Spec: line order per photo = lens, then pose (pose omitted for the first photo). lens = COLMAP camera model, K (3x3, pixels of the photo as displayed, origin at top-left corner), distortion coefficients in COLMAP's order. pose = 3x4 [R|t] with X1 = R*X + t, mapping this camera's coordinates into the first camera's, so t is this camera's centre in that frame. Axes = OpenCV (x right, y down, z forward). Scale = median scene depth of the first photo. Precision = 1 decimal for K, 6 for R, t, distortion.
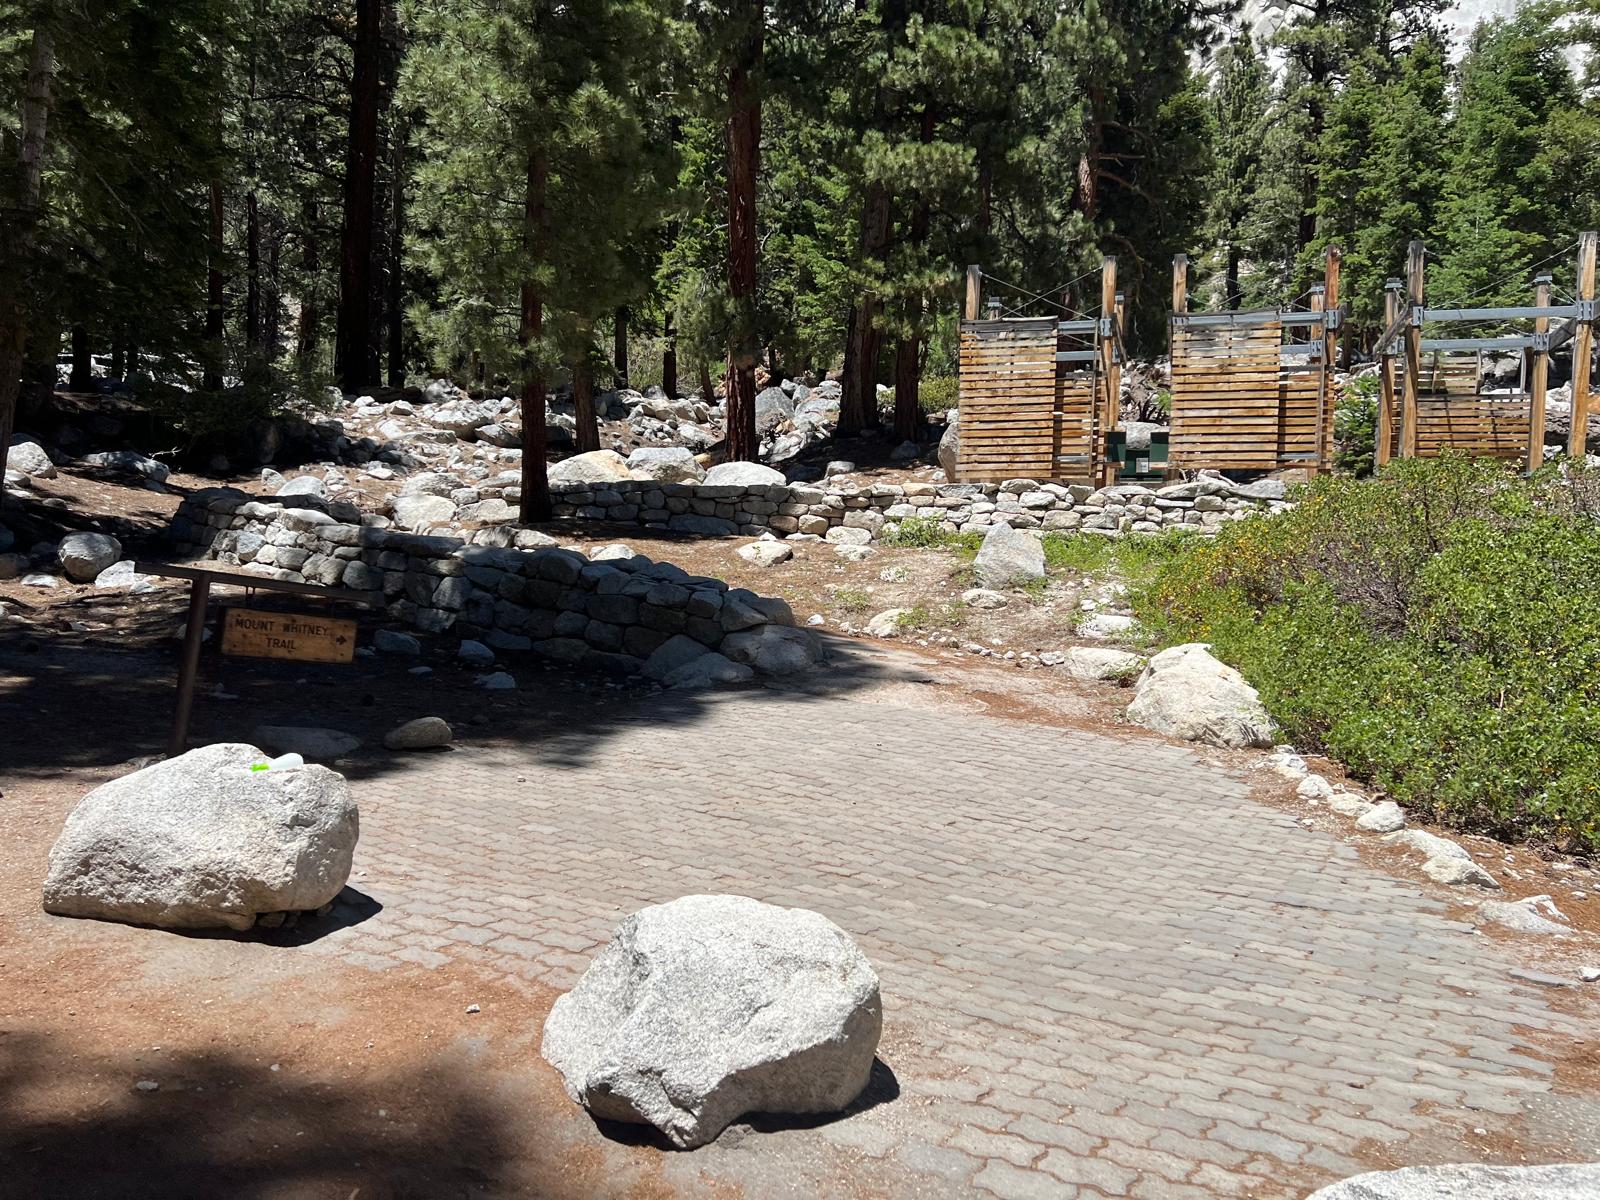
lens RADIAL K [[1215.0, 0, 800.0], [0, 1215.0, 600.0], [0, 0, 1]] dist [0.122963, -0.205068]
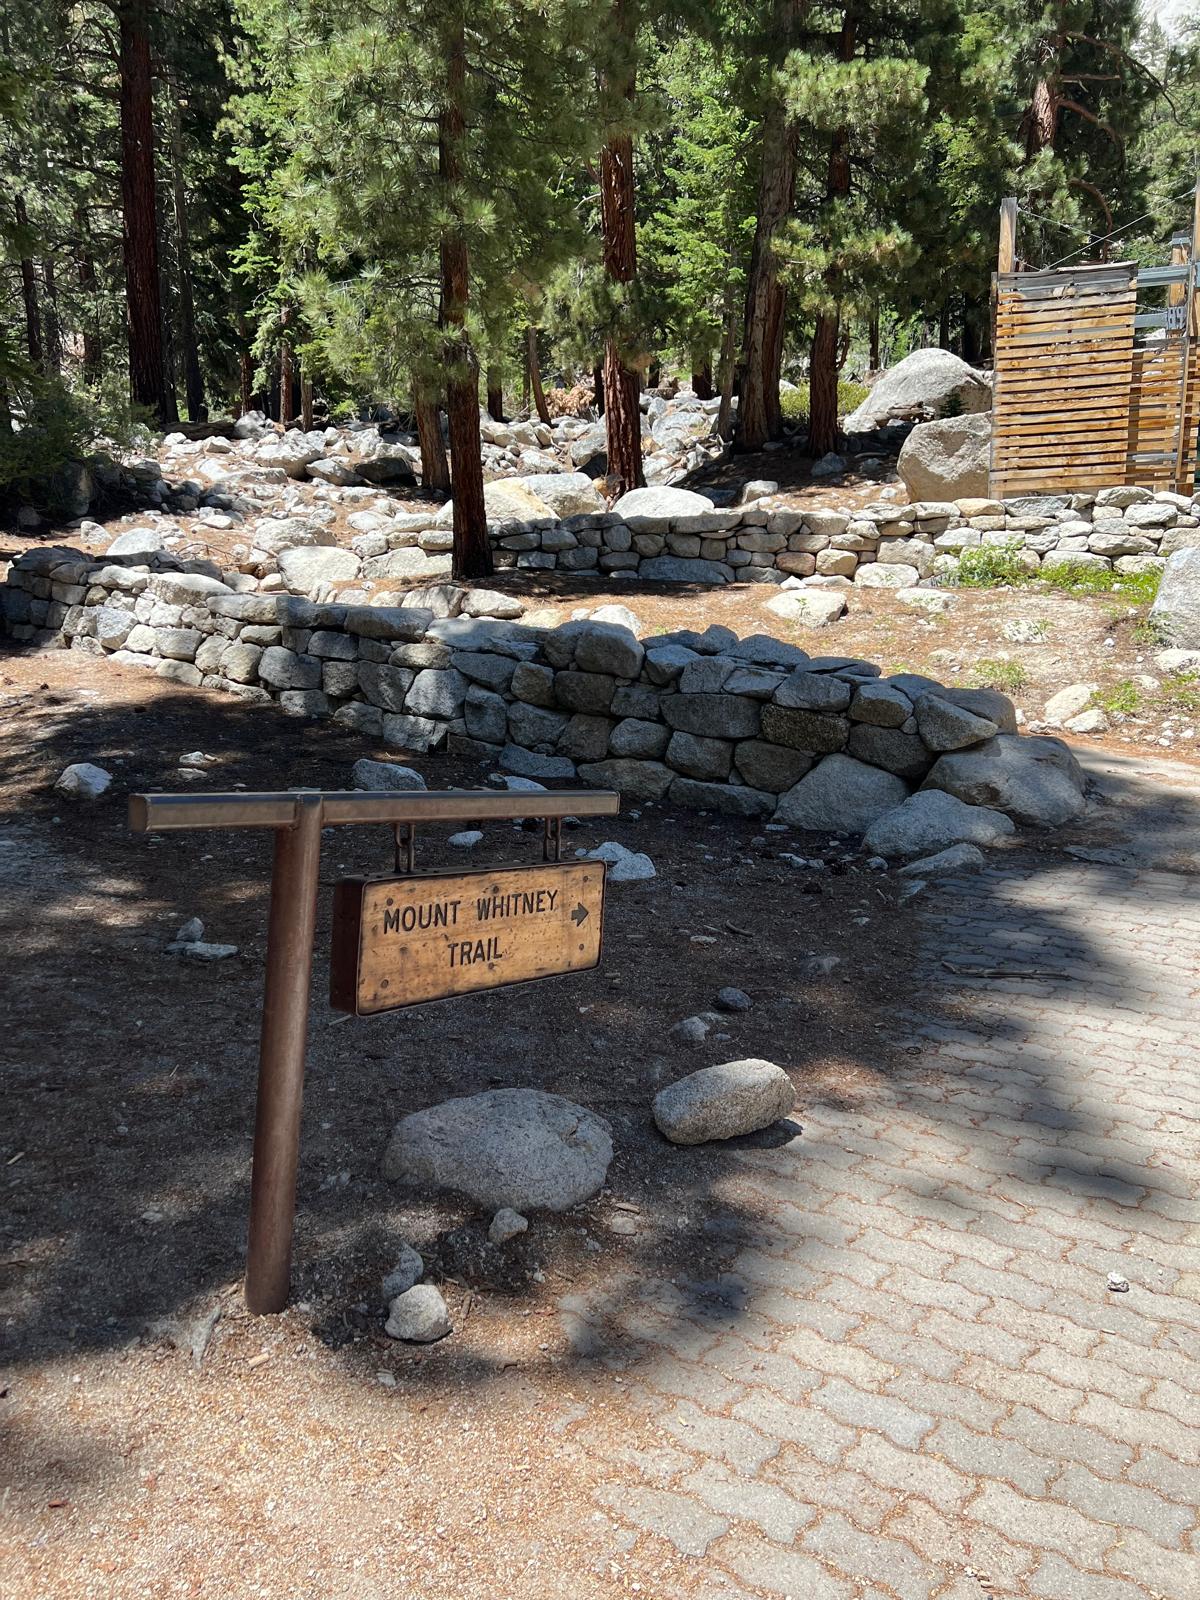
lens RADIAL K [[1249.5, 0, 597.5], [0, 1249.5, 825.9], [0, 0, 1]] dist [0.041030, -0.036129]
pose [[0.999037, -0.039961, -0.018114, -0.114933], [0.042188, 0.988313, 0.146482, -0.018832], [0.012049, -0.147105, 0.989047, 0.188663]]
